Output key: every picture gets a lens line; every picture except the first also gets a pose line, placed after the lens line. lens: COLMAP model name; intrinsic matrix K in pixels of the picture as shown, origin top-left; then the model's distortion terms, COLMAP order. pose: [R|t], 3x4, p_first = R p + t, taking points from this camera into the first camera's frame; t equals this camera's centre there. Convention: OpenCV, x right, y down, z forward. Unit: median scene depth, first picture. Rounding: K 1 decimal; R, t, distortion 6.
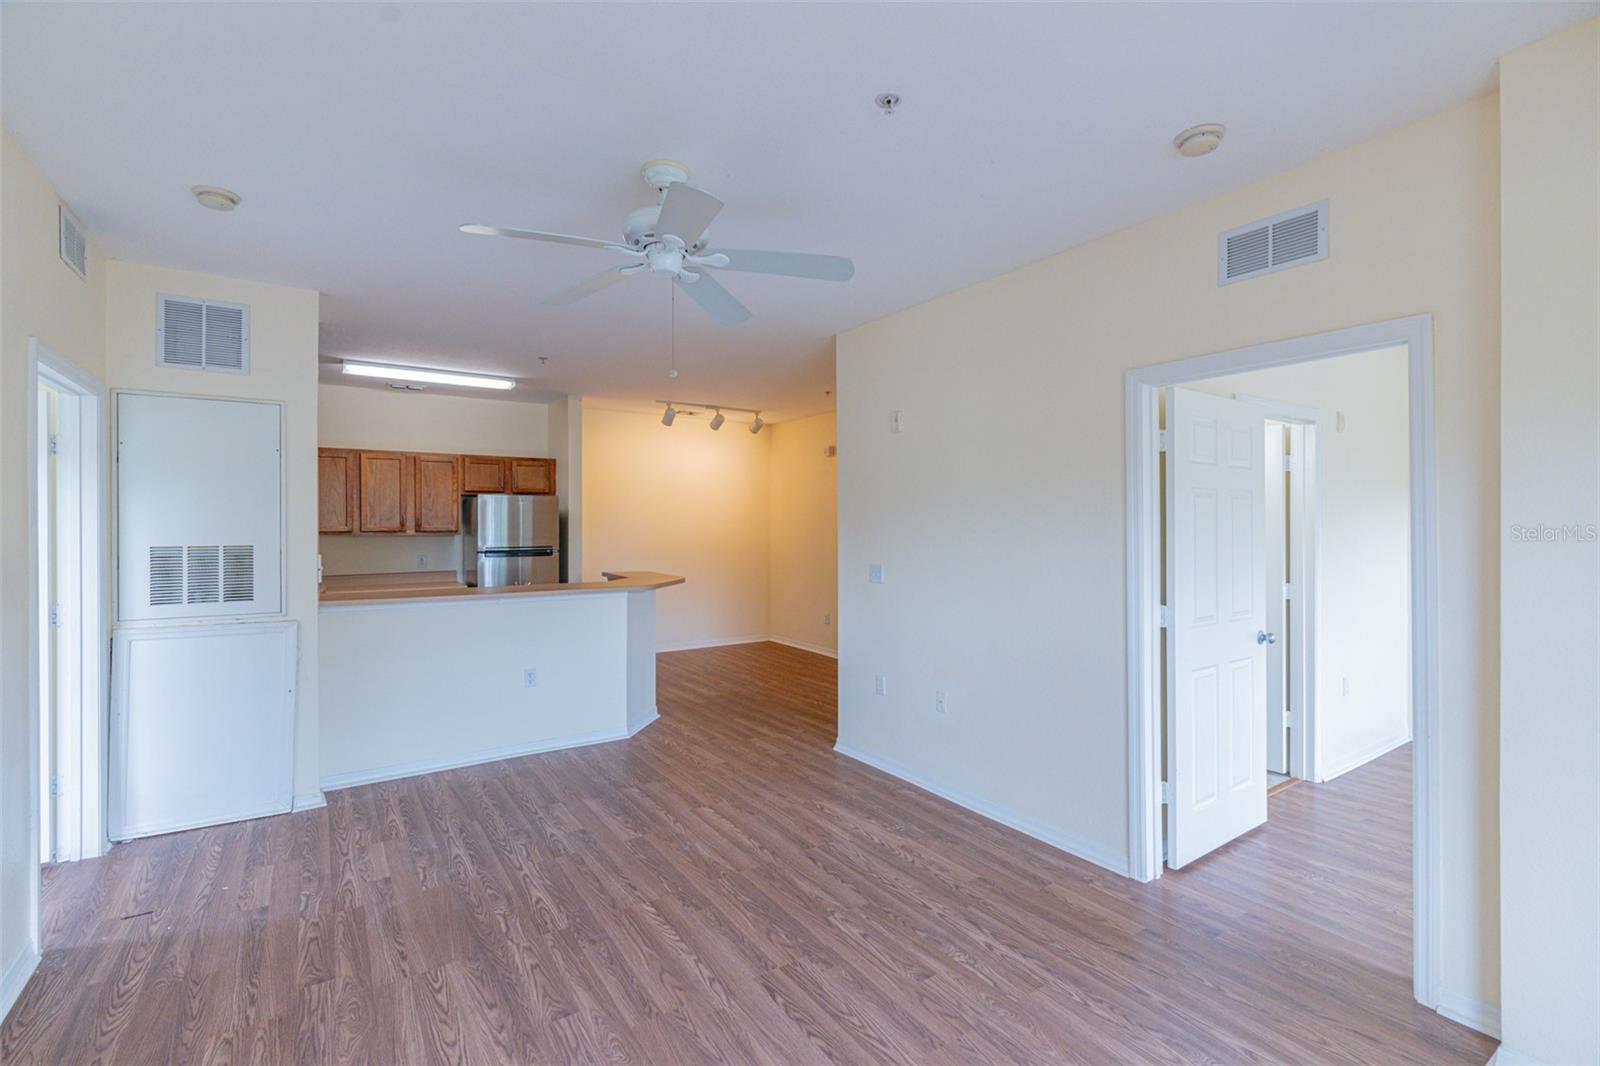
lens RADIAL K [[727.7, 0, 808.9], [0, 727.7, 522.3], [0, 0, 1]] dist [0.001749, -0.000197]
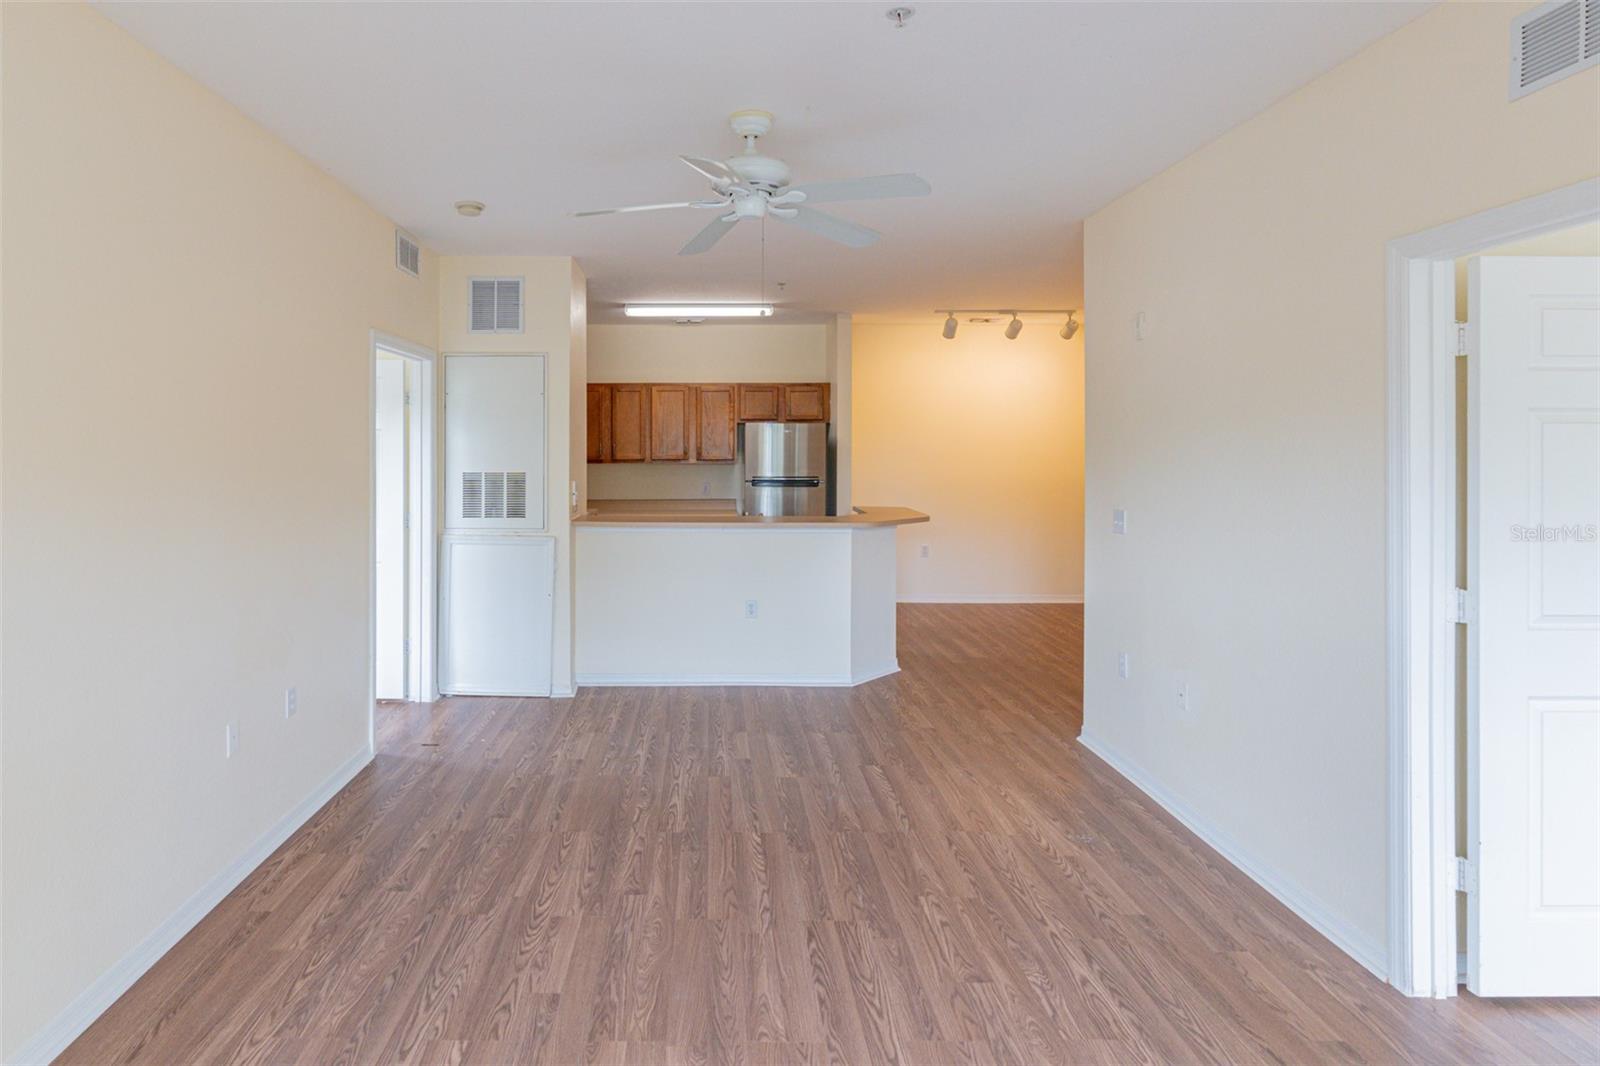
lens RADIAL K [[882.2, 0, 698.2], [0, 882.2, 443.1], [0, 0, 1]] dist [0.009230, 0.001797]
pose [[0.819202, -0.001540, -0.573503, 0.340678], [0.000208, 0.999997, -0.002389, -0.015055], [0.573505, 0.001838, 0.819200, -0.049222]]
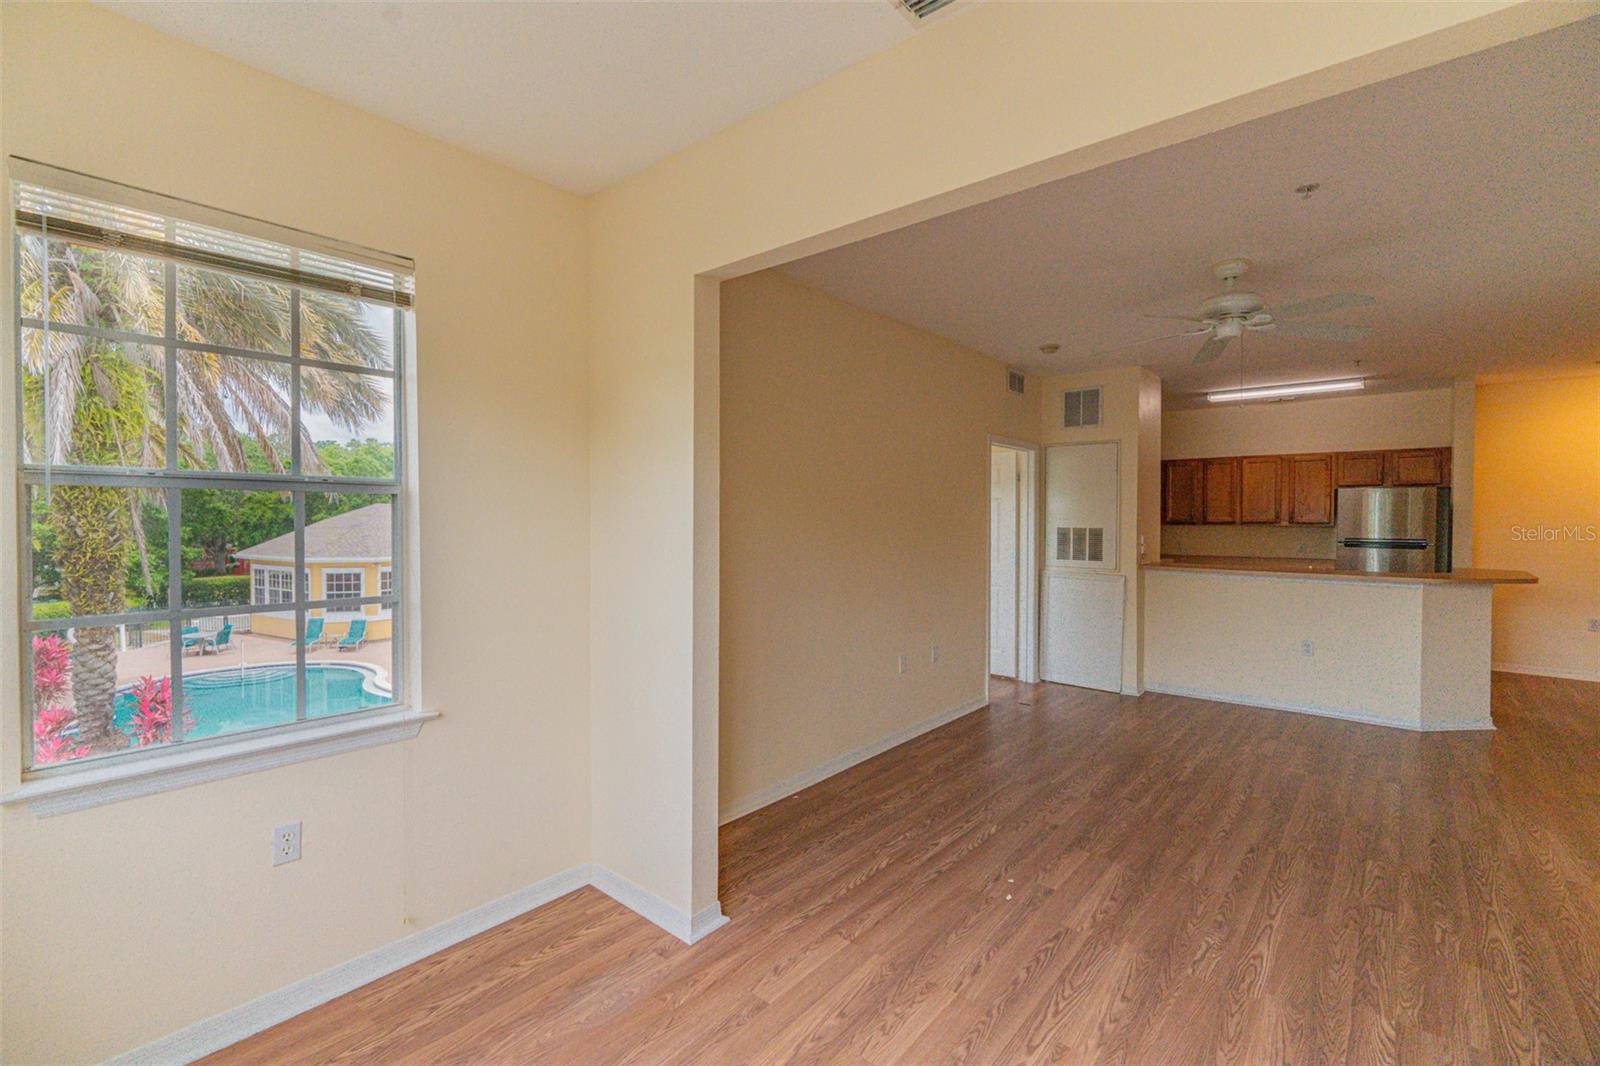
lens RADIAL K [[727.7, 0, 784.6], [0, 727.7, 518.4], [0, 0, 1]] dist [0.001749, -0.000197]
pose [[0.259942, 0.009566, -0.965577, 0.706943], [-0.001468, 0.999954, 0.009512, -0.006425], [0.965623, -0.001055, 0.259944, -0.155103]]
